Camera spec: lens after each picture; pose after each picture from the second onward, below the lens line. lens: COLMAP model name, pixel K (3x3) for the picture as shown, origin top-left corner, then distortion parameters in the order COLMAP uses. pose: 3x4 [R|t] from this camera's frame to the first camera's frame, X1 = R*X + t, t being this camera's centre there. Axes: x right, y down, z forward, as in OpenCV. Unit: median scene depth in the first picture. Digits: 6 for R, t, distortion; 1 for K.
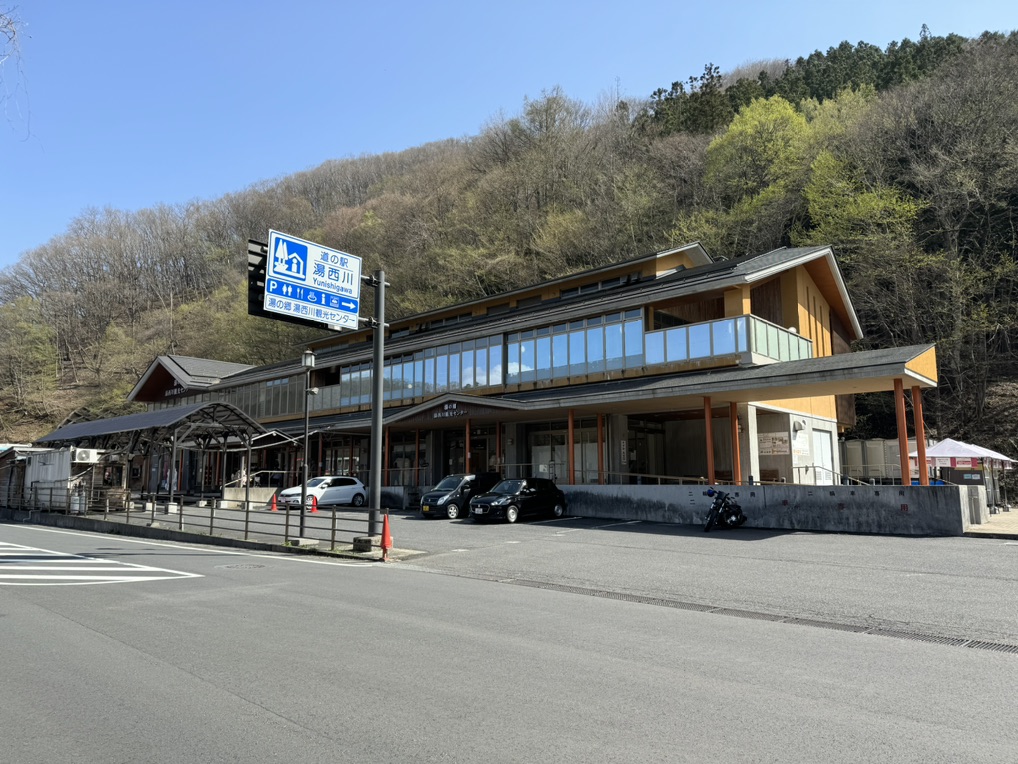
lens RADIAL K [[698.6, 0, 509.0], [0, 698.6, 382.0], [0, 0, 1]] dist [0.078351, -0.000312]
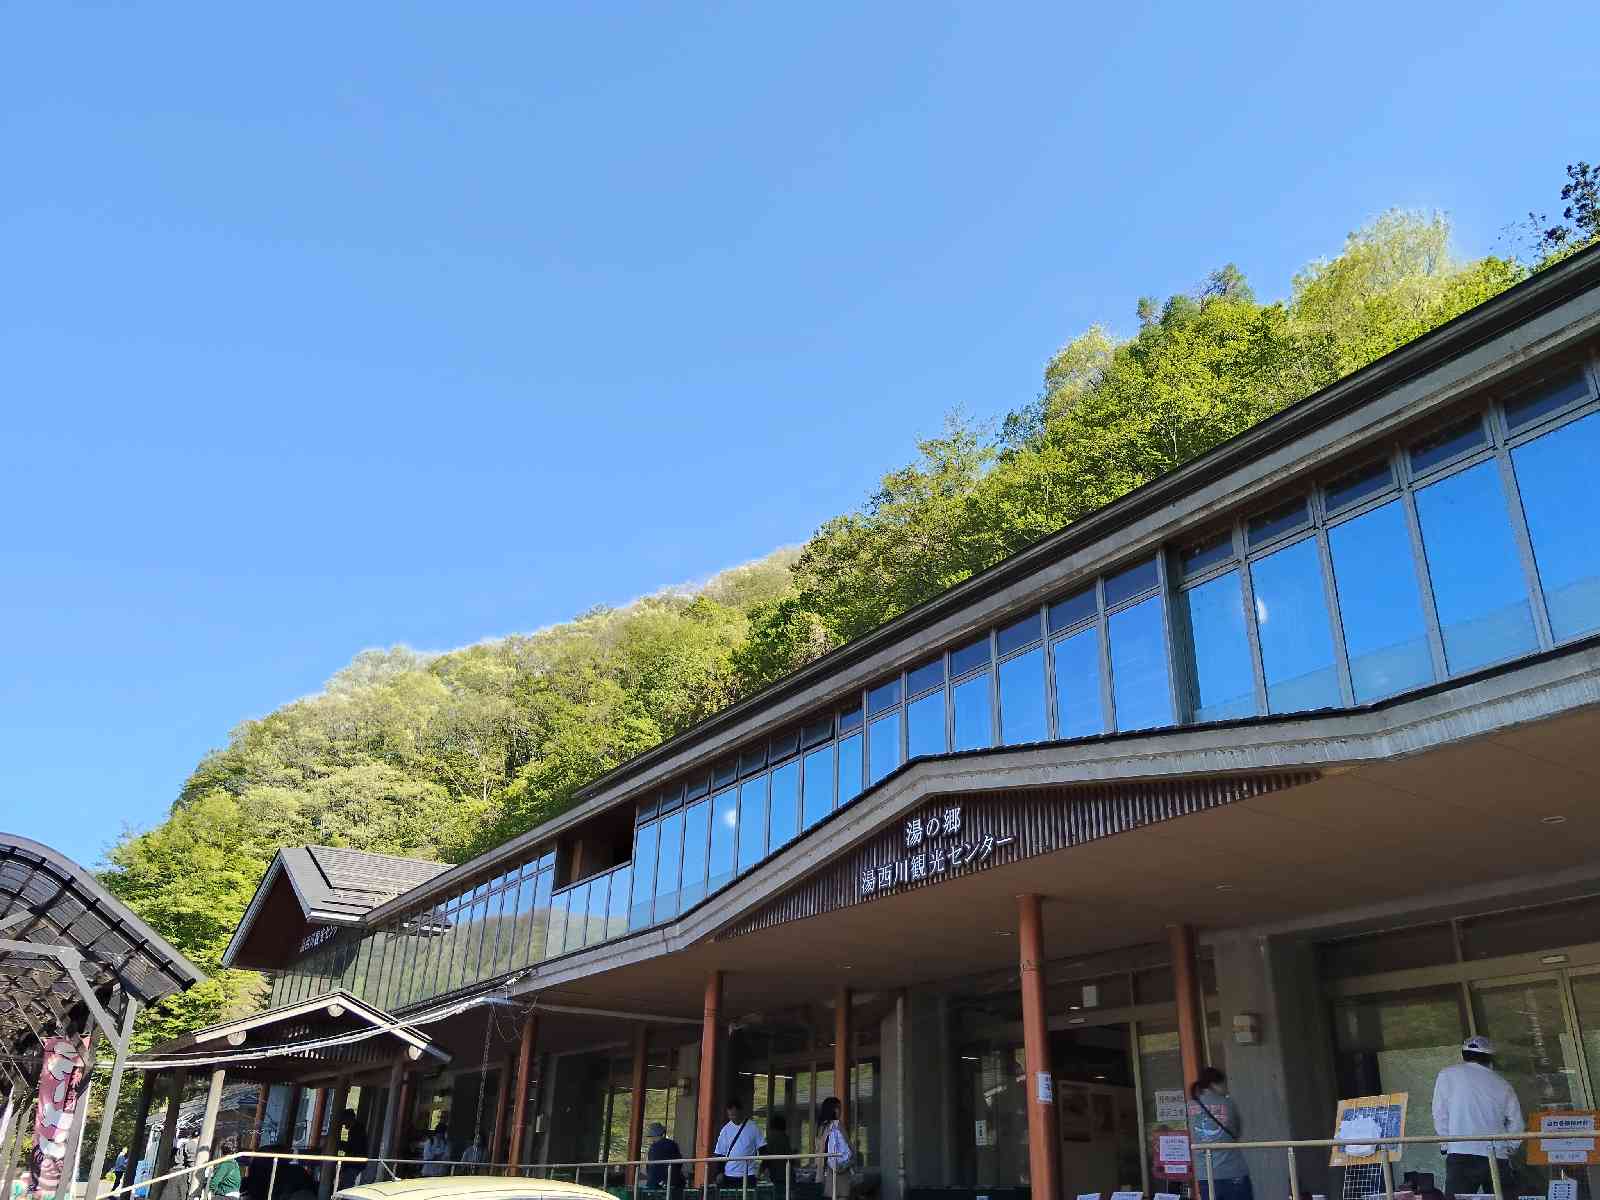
lens RADIAL K [[1288.9, 0, 800.0], [0, 1288.9, 600.0], [0, 0, 1]] dist [0.102576, -0.175943]
pose [[0.966462, -0.079282, -0.244267, -0.043563], [0.006418, 0.958313, -0.285649, 0.144254], [0.256731, 0.274501, 0.926681, 1.131679]]
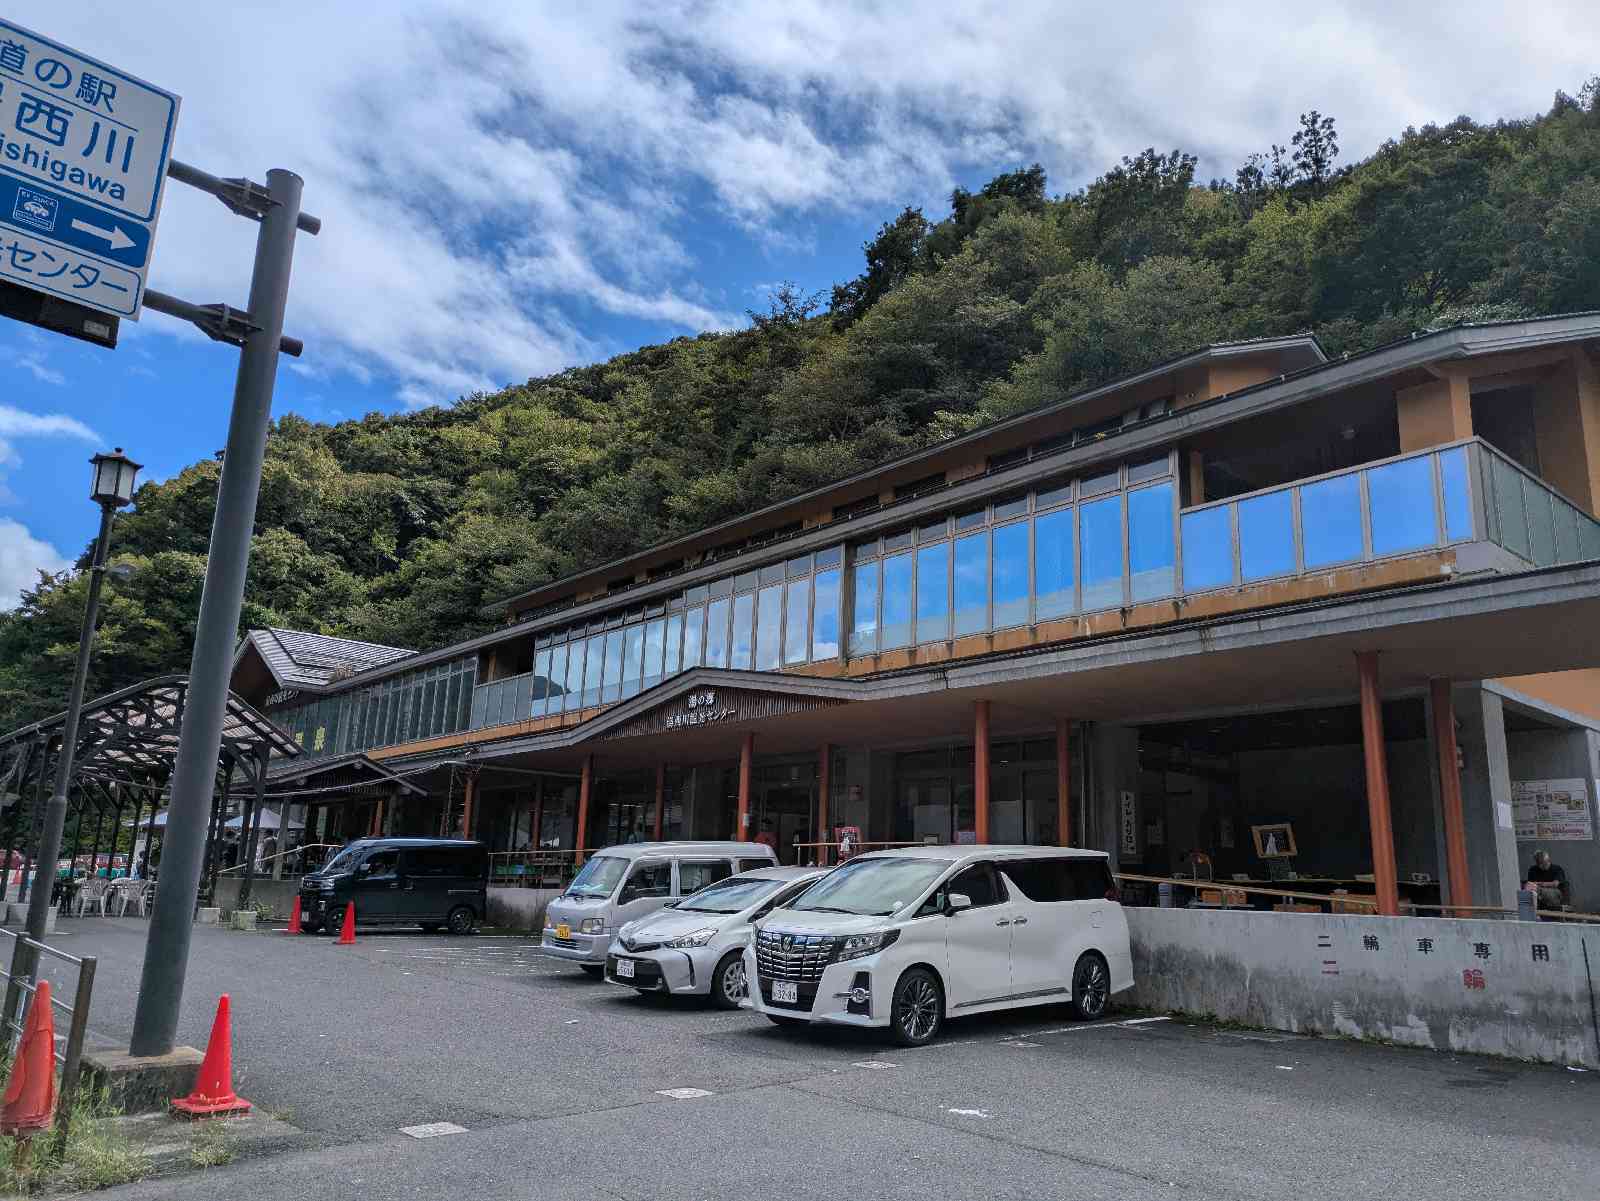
lens RADIAL K [[1171.5, 0, 803.0], [0, 1171.5, 617.2], [0, 0, 1]] dist [0.039784, -0.034168]
pose [[0.991206, 0.008094, -0.132079, 0.124226], [-0.020036, 0.995799, -0.089343, 0.086182], [0.130801, 0.091204, 0.987205, 0.568416]]
